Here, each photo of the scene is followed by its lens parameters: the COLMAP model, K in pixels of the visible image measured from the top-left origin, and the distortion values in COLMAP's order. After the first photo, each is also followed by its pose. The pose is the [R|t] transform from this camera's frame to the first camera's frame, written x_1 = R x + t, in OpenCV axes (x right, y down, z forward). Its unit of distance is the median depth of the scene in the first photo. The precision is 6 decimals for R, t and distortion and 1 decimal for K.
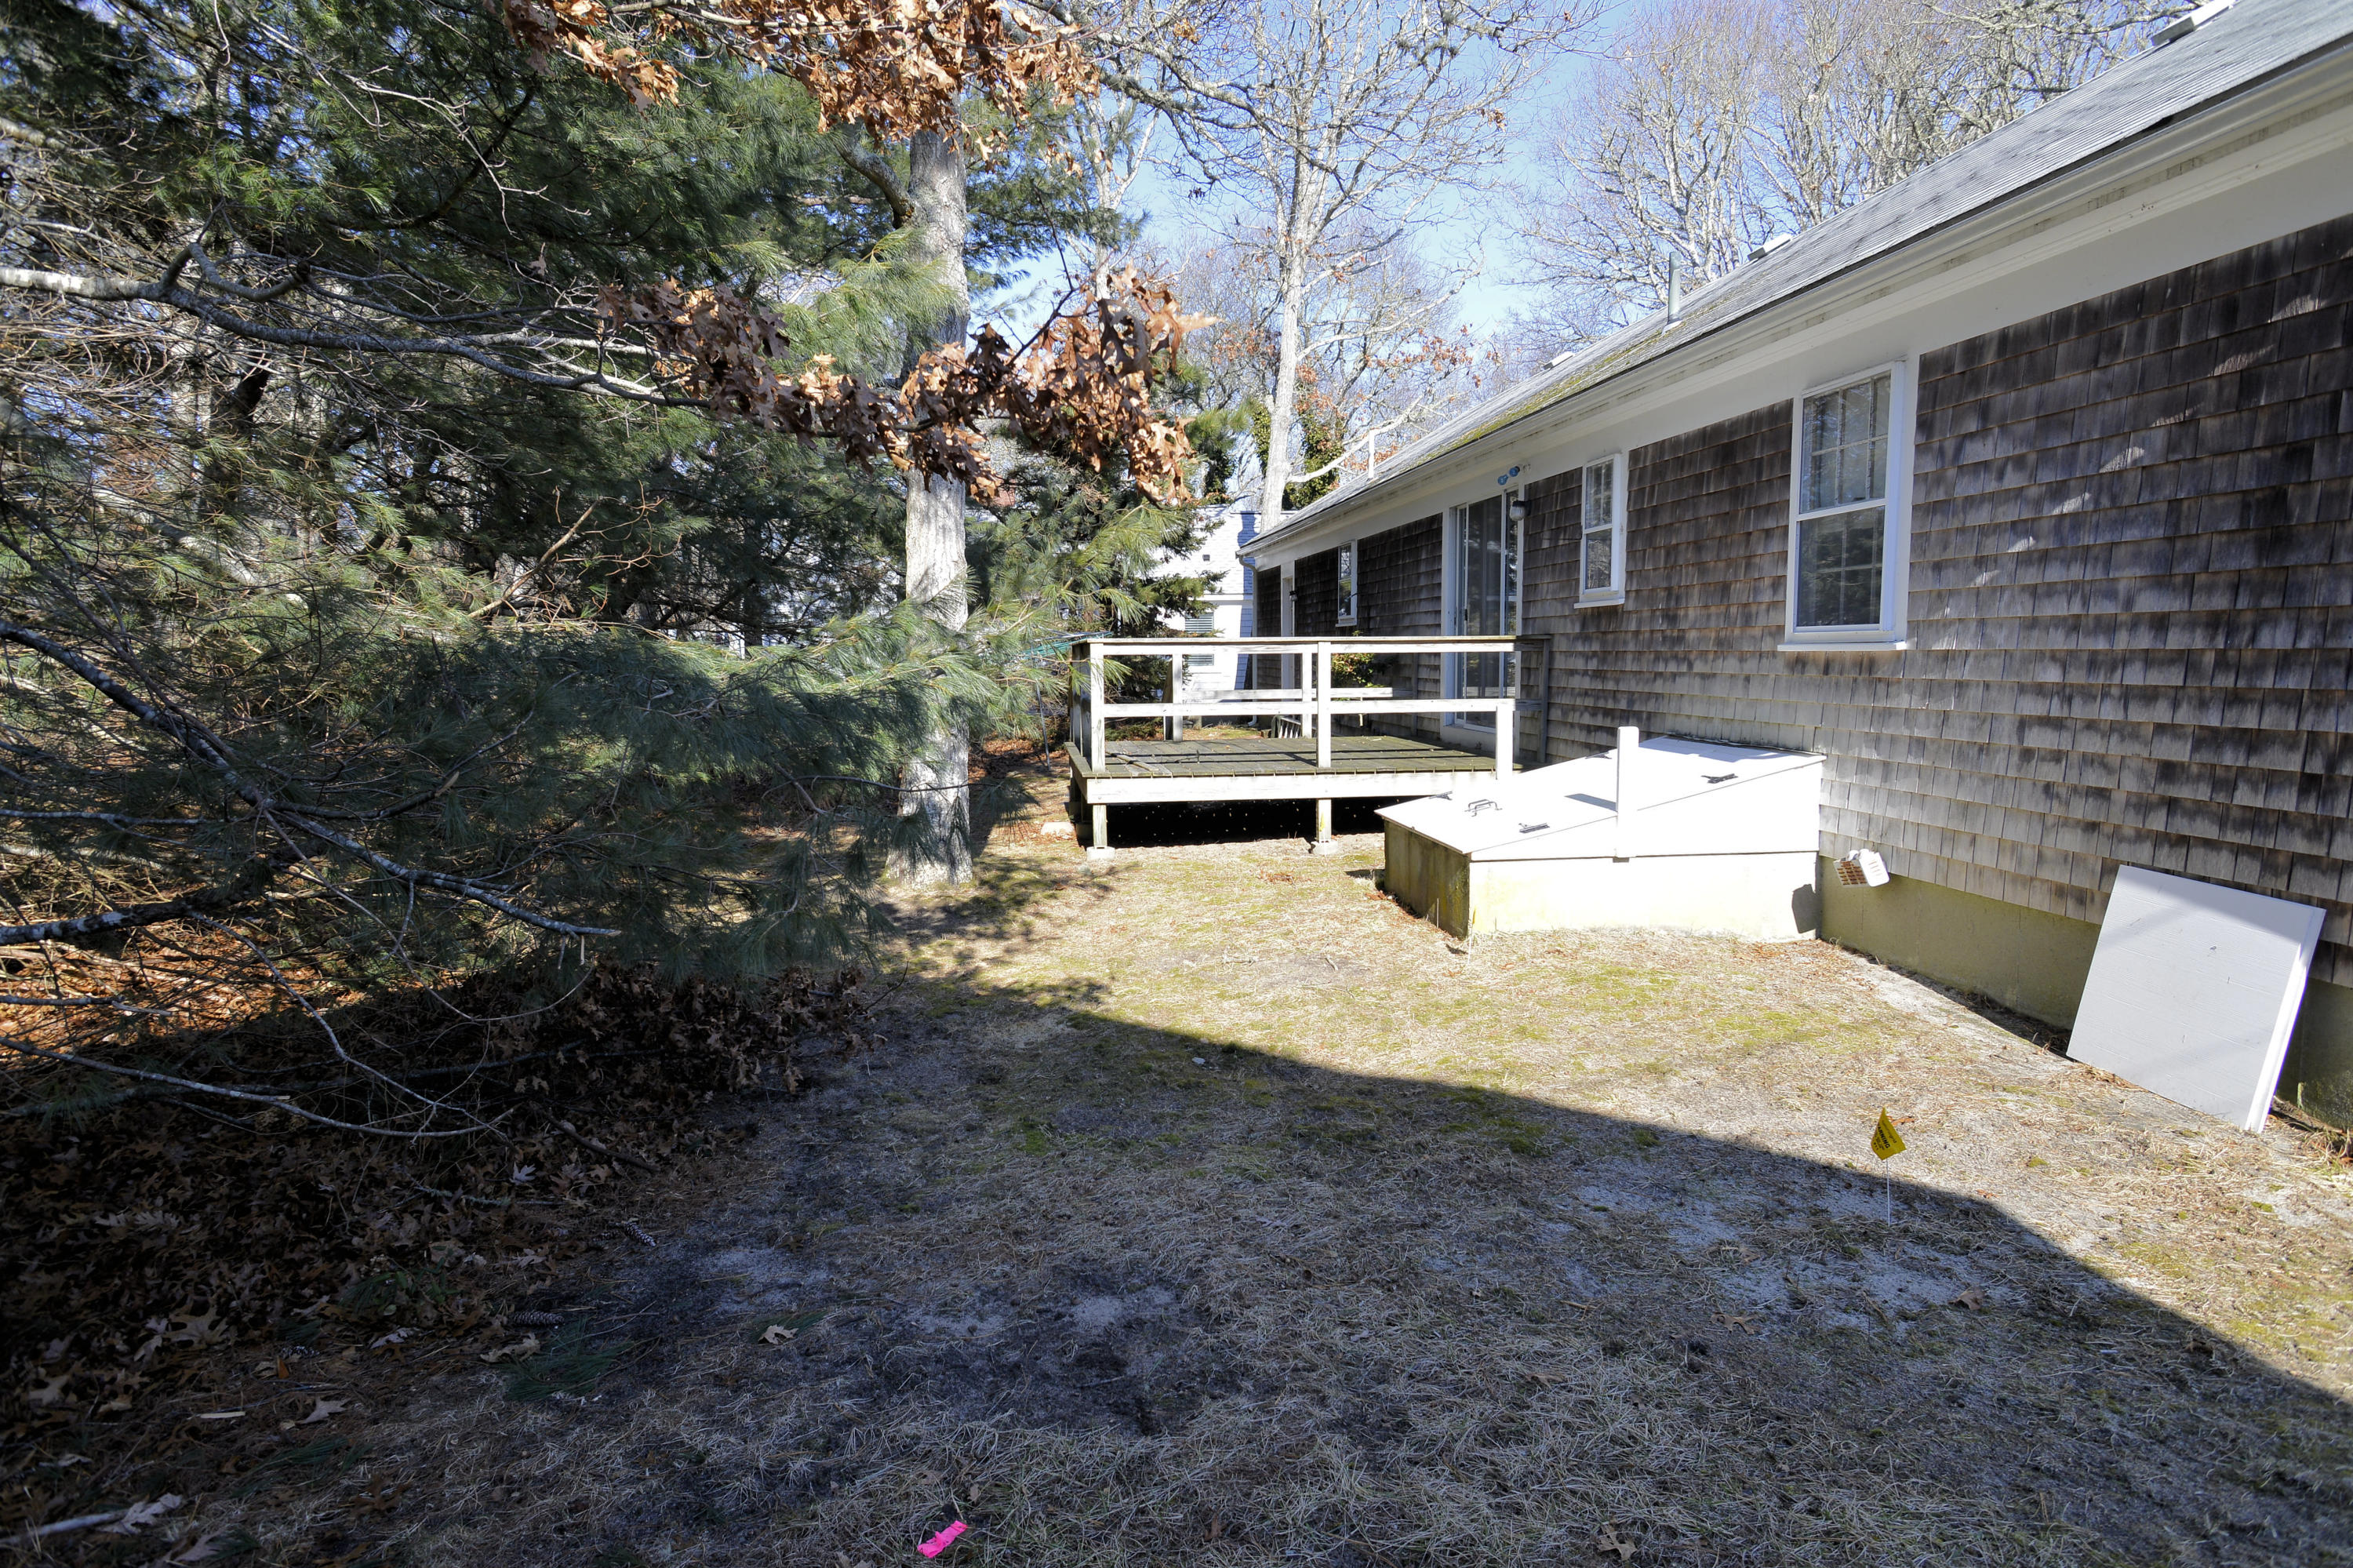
lens RADIAL K [[1343.1, 0, 1164.0], [0, 1343.1, 778.5], [0, 0, 1]] dist [-0.006238, -0.000121]
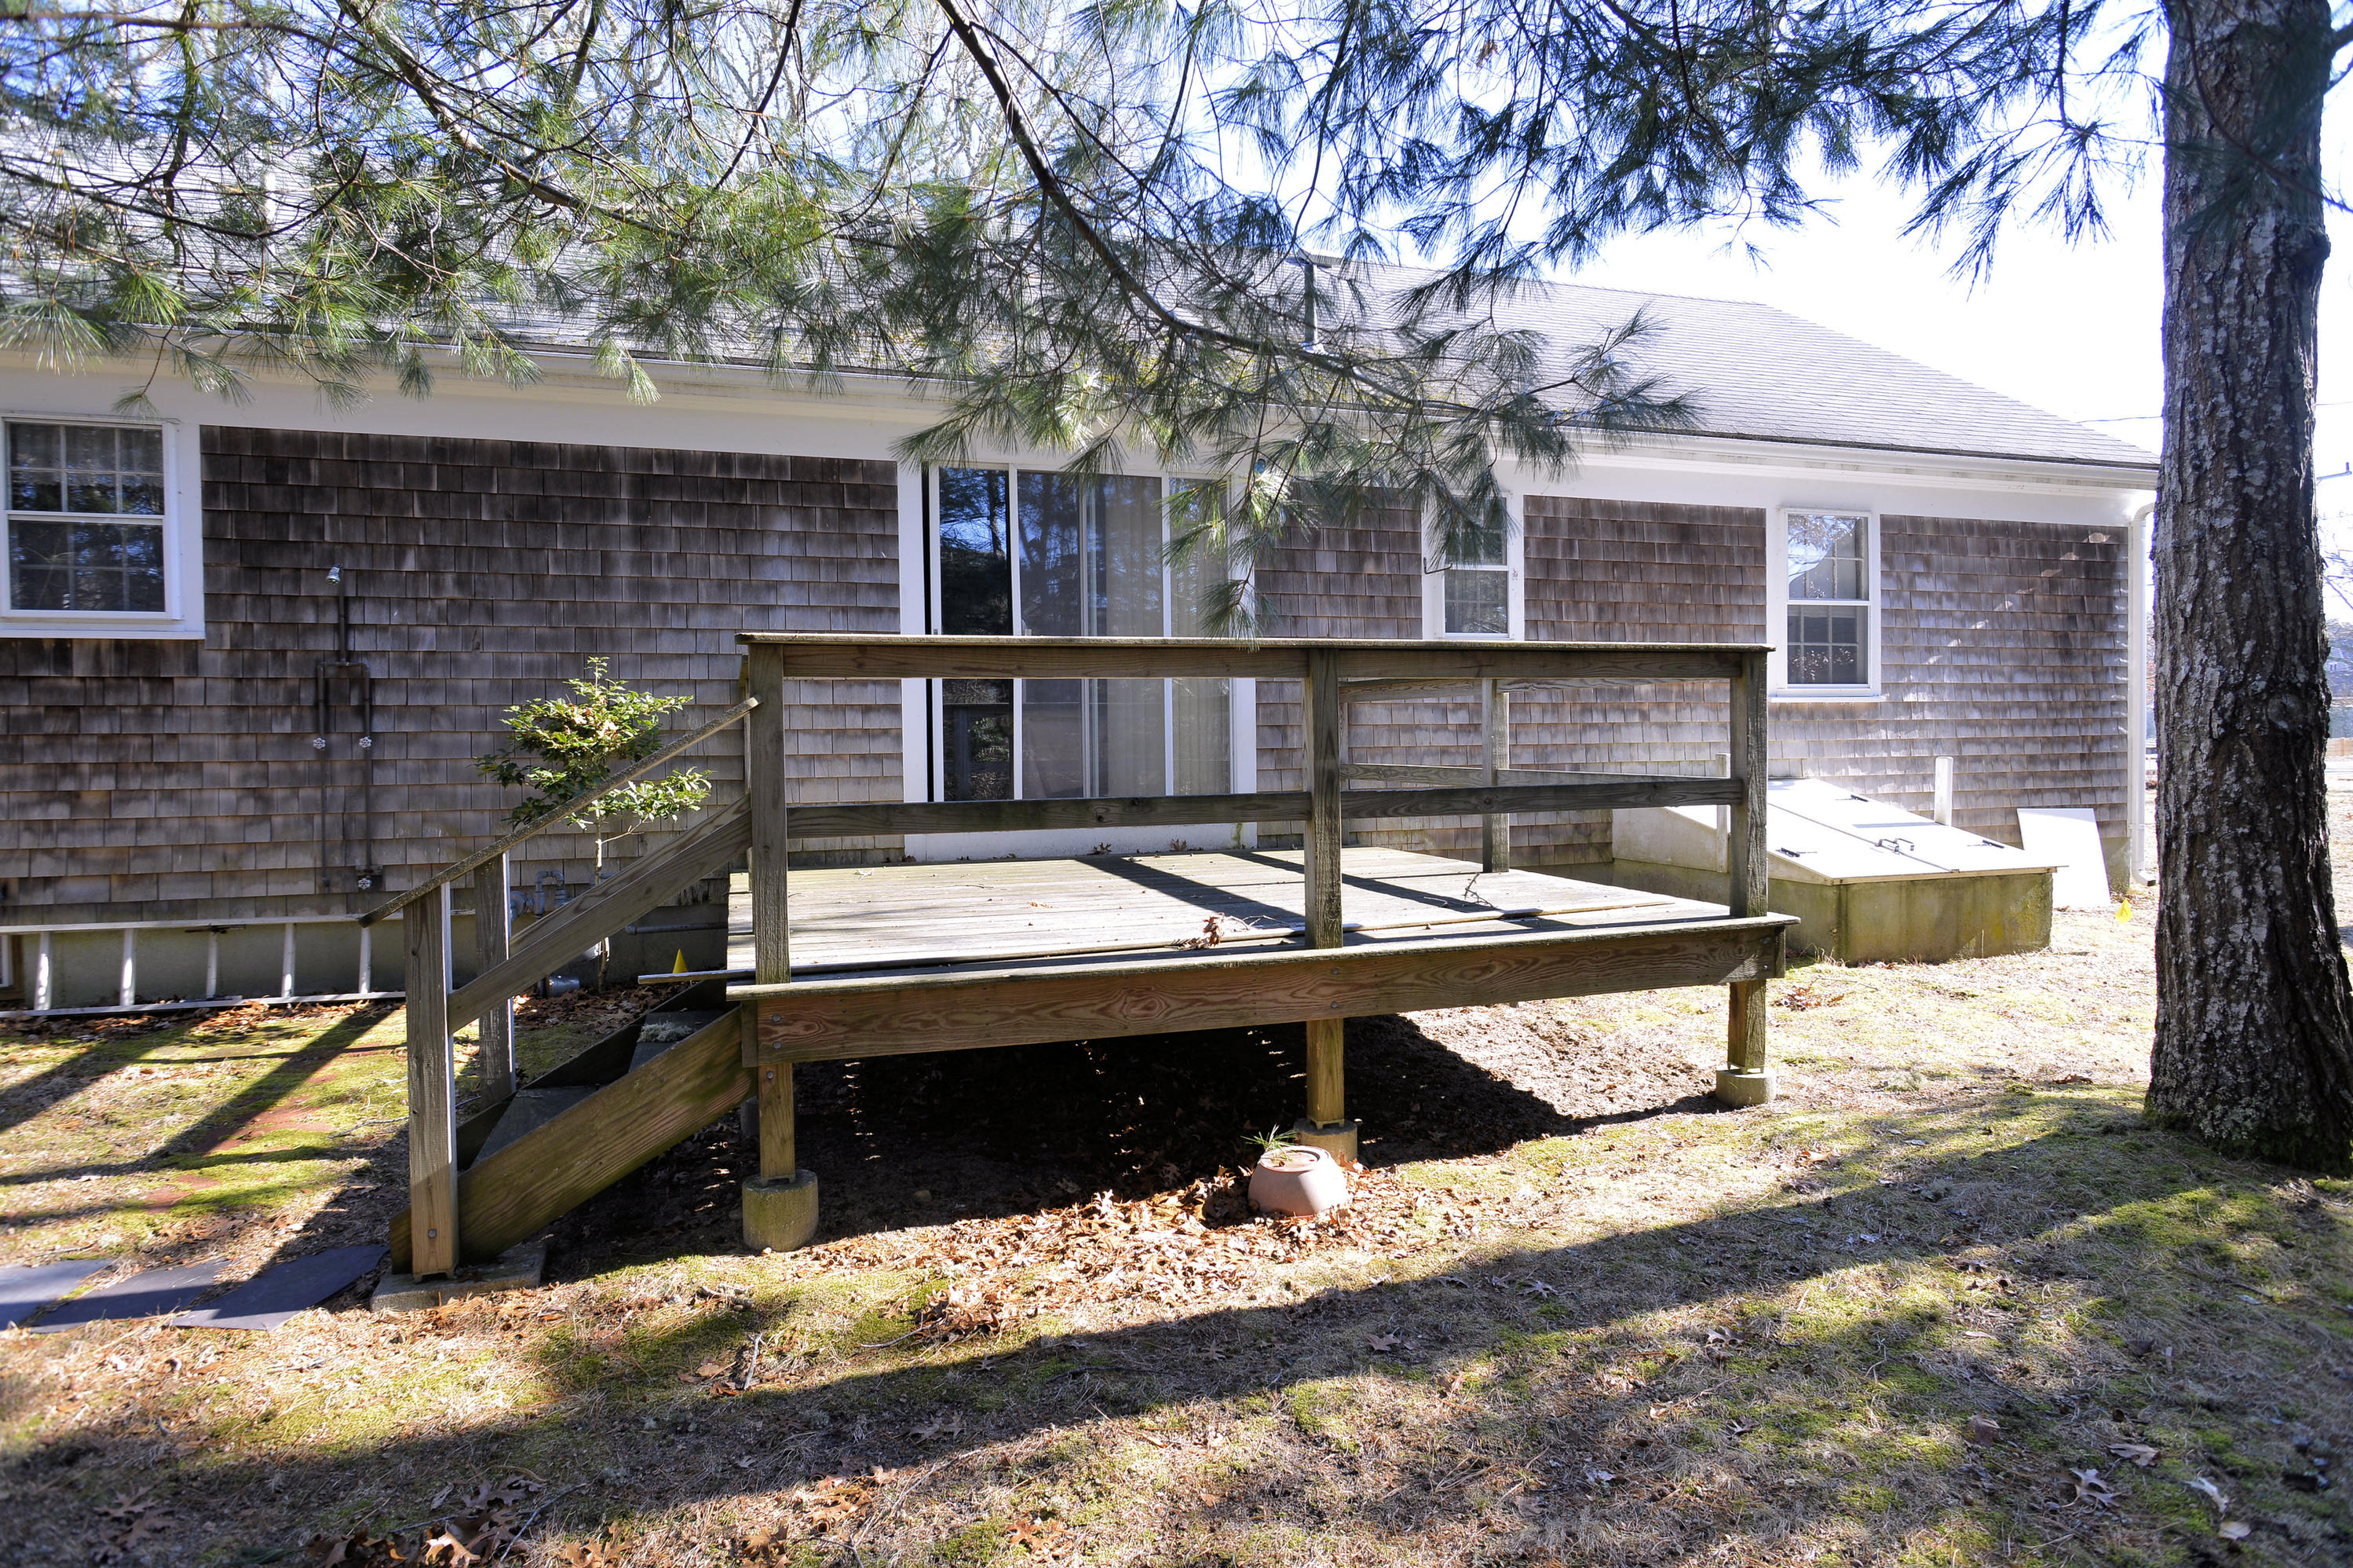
lens RADIAL K [[1343.1, 0, 1164.0], [0, 1343.1, 778.5], [0, 0, 1]] dist [-0.006238, -0.000121]
pose [[-0.201154, -0.019880, 0.979358, -0.882007], [0.105184, 0.993575, 0.041773, -0.176935], [-0.973896, 0.111416, -0.197770, 2.354234]]
